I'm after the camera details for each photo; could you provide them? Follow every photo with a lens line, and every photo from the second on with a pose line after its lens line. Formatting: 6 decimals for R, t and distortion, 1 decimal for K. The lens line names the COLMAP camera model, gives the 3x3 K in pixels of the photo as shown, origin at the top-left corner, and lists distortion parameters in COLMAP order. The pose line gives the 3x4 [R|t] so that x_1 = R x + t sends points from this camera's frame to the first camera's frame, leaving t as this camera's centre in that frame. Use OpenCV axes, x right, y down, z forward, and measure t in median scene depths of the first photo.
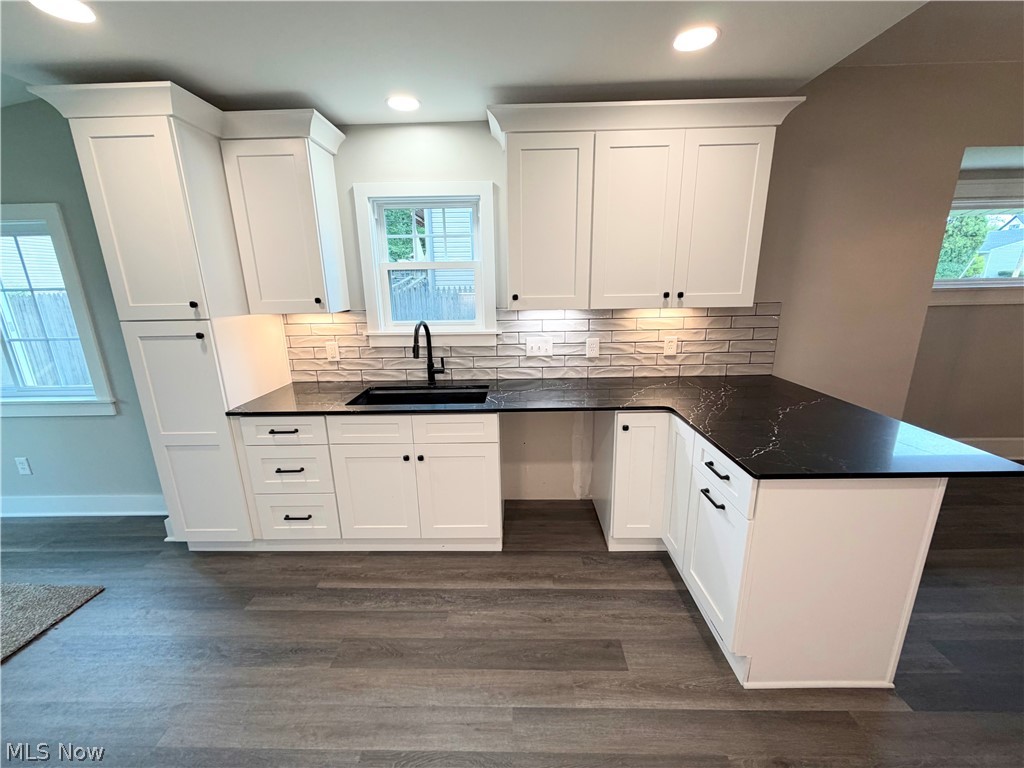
lens RADIAL K [[406.8, 0, 506.6], [0, 406.8, 386.0], [0, 0, 1]] dist [-0.000184, 0.000369]
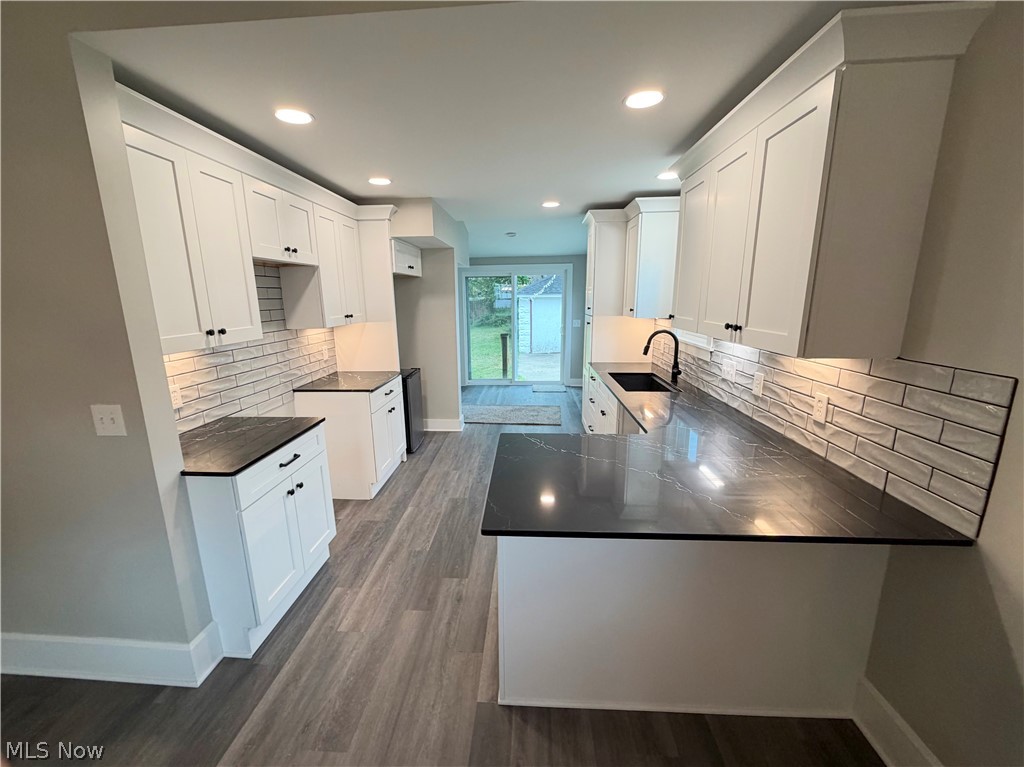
lens RADIAL K [[406.8, 0, 501.5], [0, 406.8, 382.5], [0, 0, 1]] dist [-0.000184, 0.000369]
pose [[-0.047762, 0.225165, -0.973149, 1.281640], [-0.235902, 0.944158, 0.230035, -0.201085], [0.970602, 0.240555, 0.008022, 0.579522]]
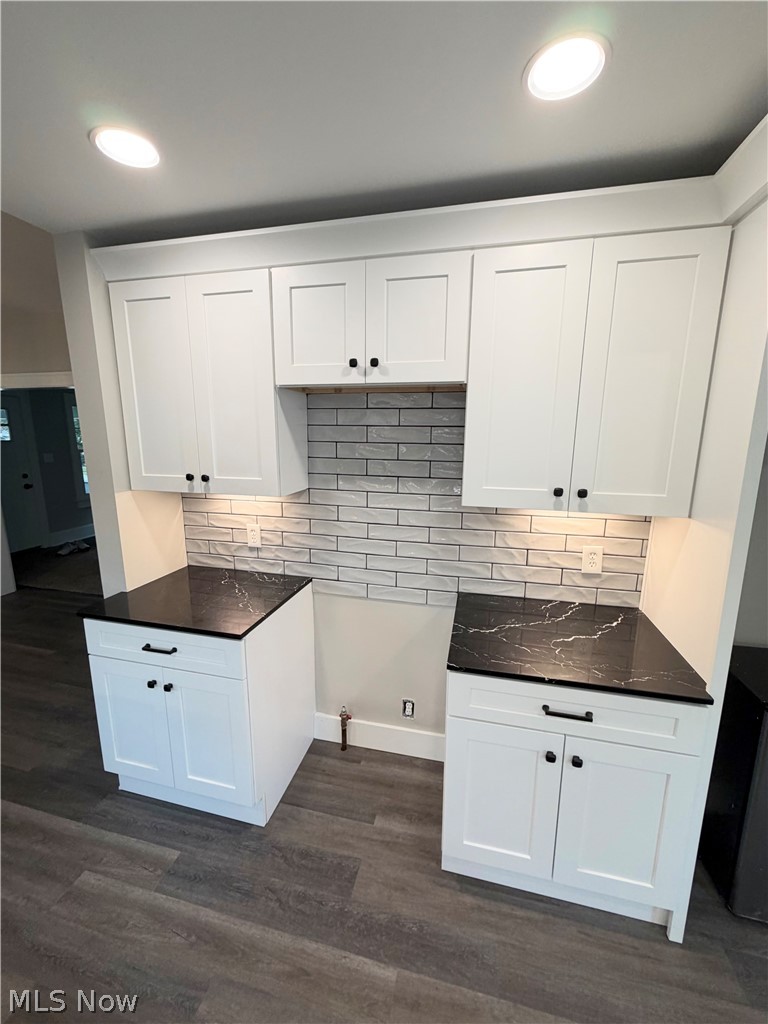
lens RADIAL K [[406.8, 0, 380.4], [0, 406.8, 511.7], [0, 0, 1]] dist [-0.000184, 0.000369]
pose [[-0.976620, -0.034387, 0.212206, -0.114587], [0.059808, 0.904691, 0.421850, -0.209555], [-0.206487, 0.424679, -0.881482, 0.616582]]
